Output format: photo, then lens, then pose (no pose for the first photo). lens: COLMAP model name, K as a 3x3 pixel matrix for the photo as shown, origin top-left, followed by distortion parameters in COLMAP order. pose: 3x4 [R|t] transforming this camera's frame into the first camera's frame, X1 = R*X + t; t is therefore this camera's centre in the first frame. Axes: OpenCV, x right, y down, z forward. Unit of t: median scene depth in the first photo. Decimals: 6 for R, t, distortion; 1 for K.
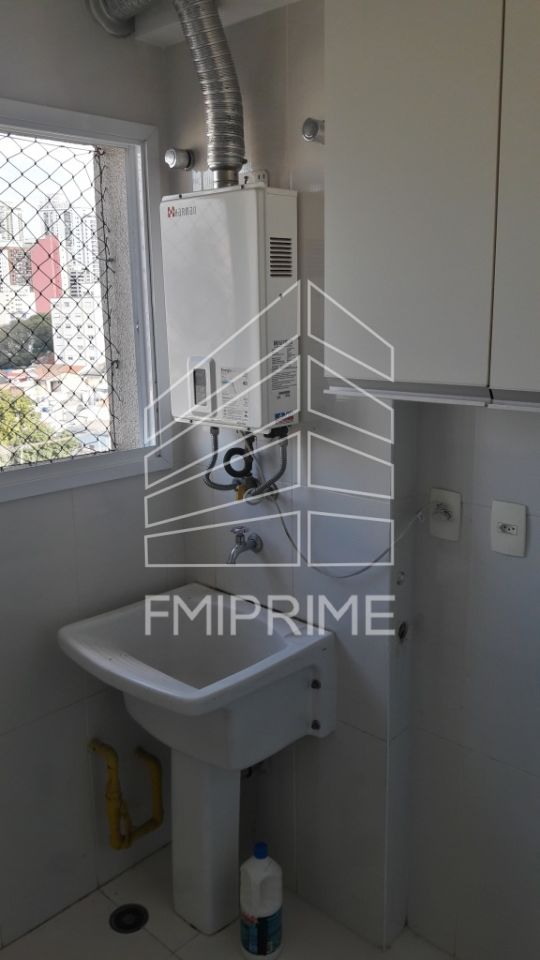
lens RADIAL K [[794.8, 0, 271.8], [0, 794.8, 454.4], [0, 0, 1]] dist [0.000678, -0.003897]
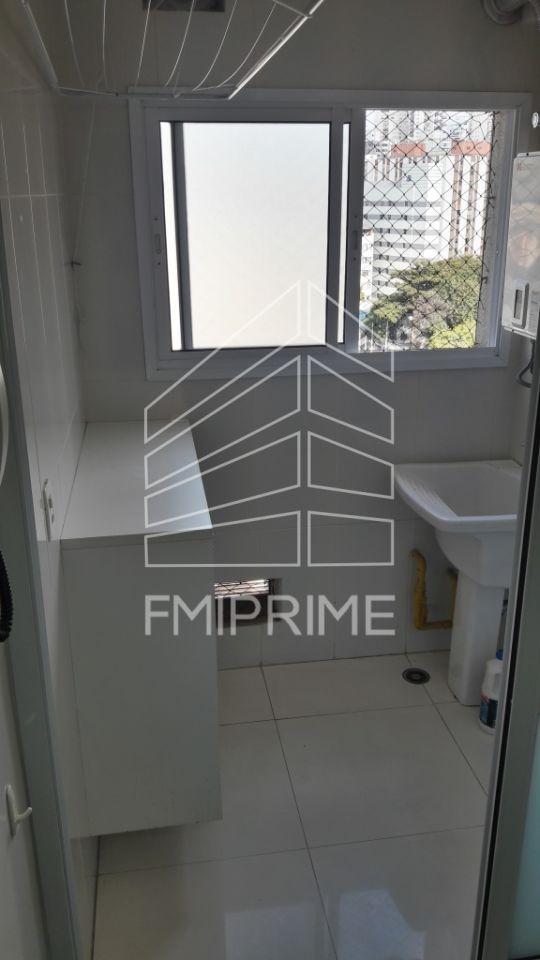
lens RADIAL K [[816.1, 0, 270.0], [0, 816.1, 480.0], [0, 0, 1]] dist [-0.052985, 0.008148]
pose [[0.788512, 0.220641, -0.574078, 0.380345], [-0.129980, 0.972133, 0.195098, -0.010544], [0.601127, -0.079218, 0.795218, -0.298079]]
